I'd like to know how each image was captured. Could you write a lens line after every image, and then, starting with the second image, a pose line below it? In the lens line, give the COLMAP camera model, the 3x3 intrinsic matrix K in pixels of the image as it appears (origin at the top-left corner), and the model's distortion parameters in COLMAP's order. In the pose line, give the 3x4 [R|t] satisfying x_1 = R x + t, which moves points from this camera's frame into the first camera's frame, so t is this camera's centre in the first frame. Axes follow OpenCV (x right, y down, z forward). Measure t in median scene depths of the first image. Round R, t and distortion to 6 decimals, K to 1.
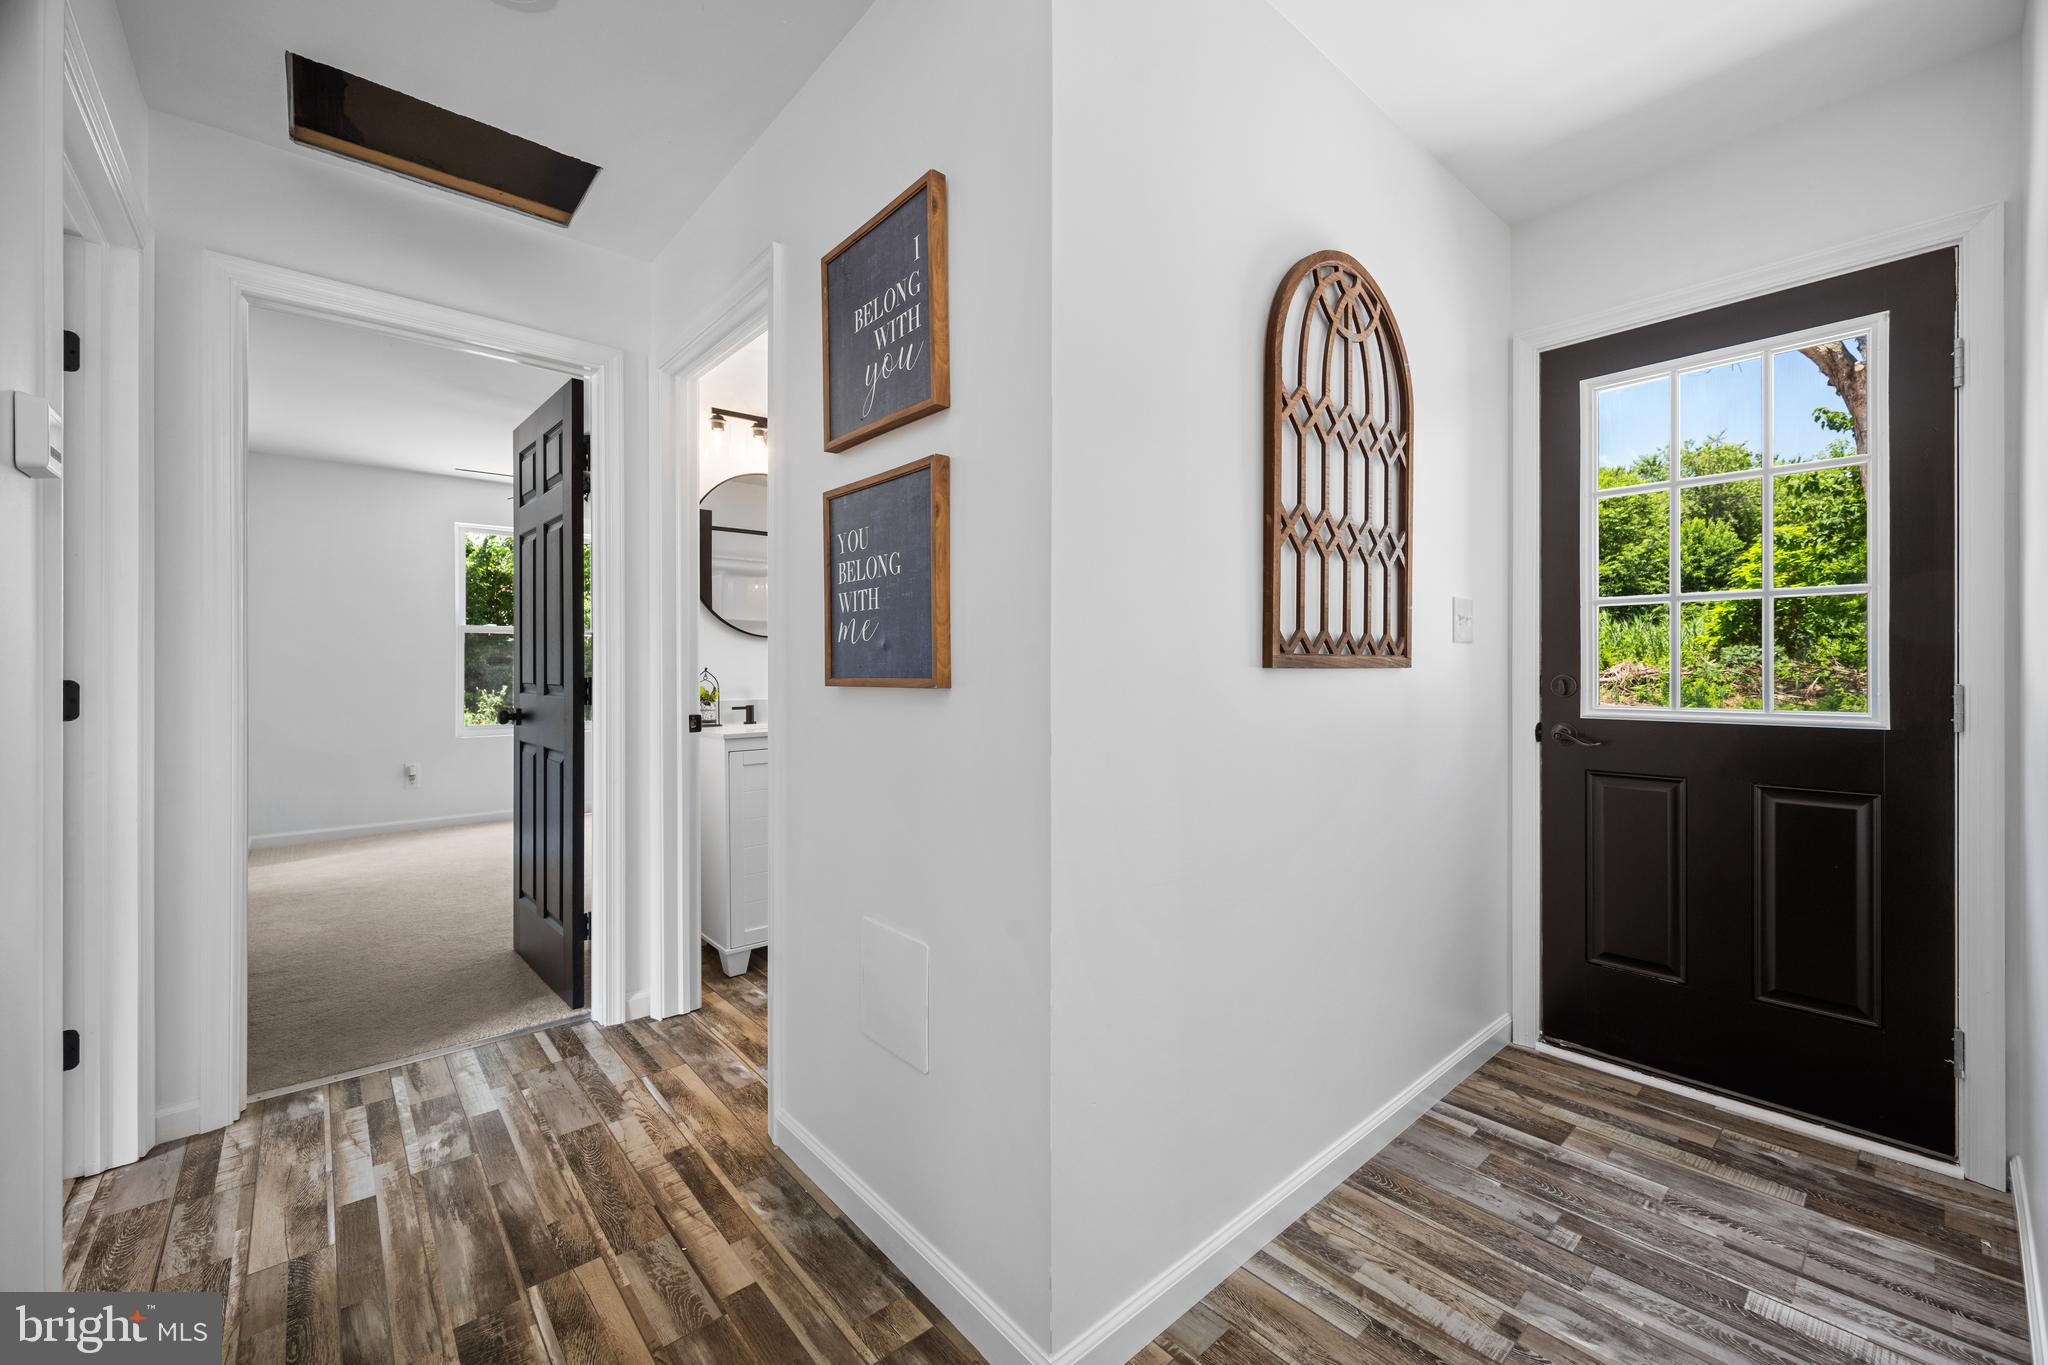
lens RADIAL K [[810.8, 0, 1024.0], [0, 810.8, 682.5], [0, 0, 1]] dist [-0.000260, 0.000139]
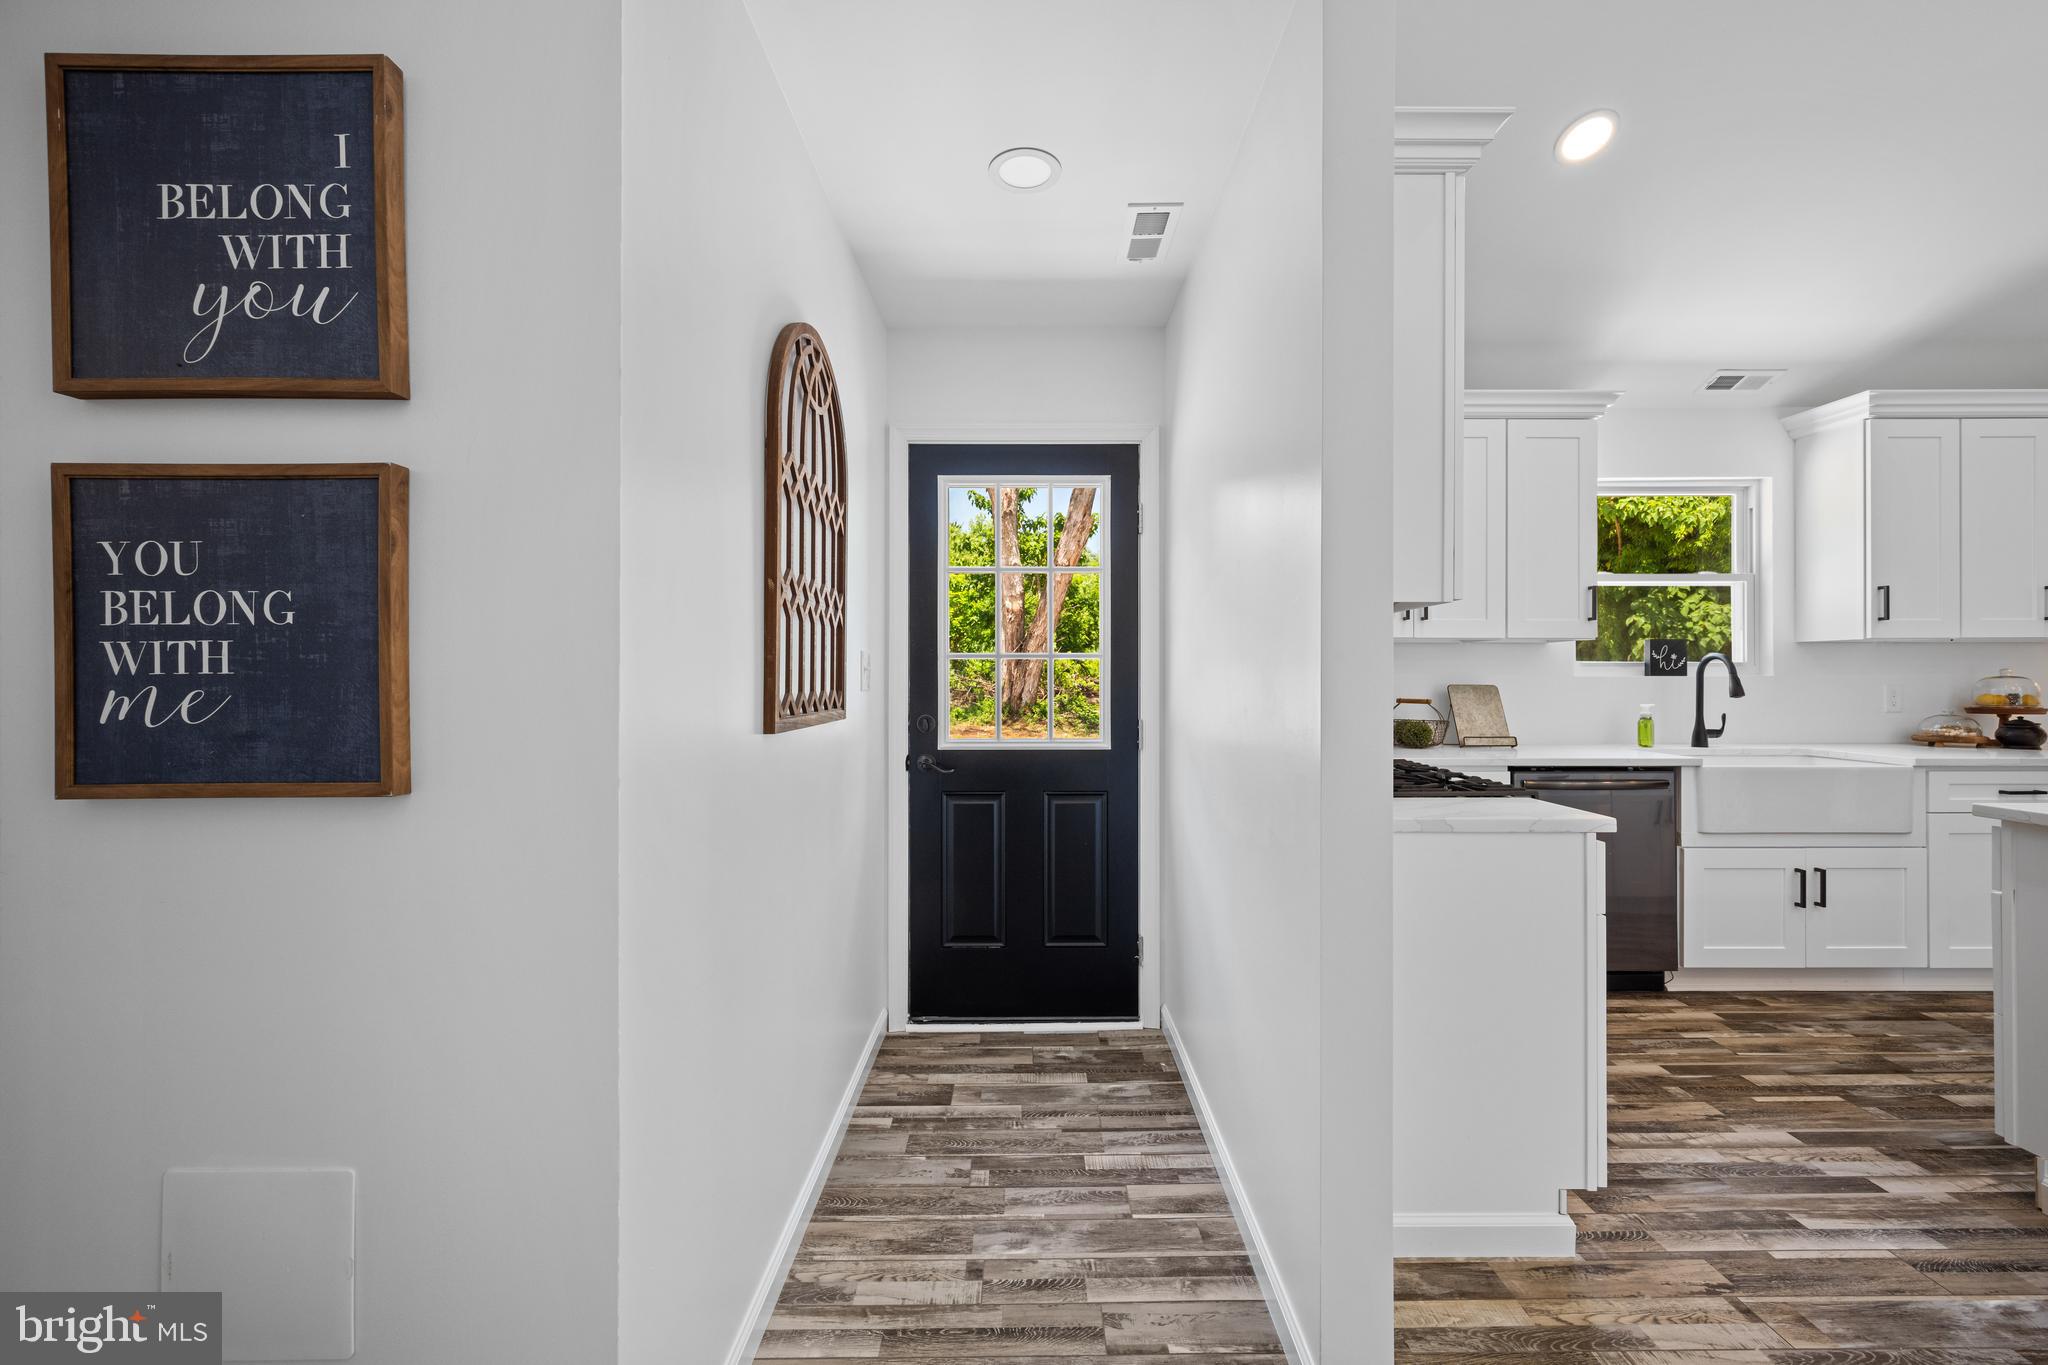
lens RADIAL K [[837.0, 0, 1030.9], [0, 837.0, 690.2], [0, 0, 1]] dist [-0.000085, 0.000152]
pose [[0.655375, -0.010571, 0.755230, -0.249959], [0.012421, 0.999918, 0.003217, -0.068900], [-0.755201, 0.007272, 0.655452, 0.093351]]
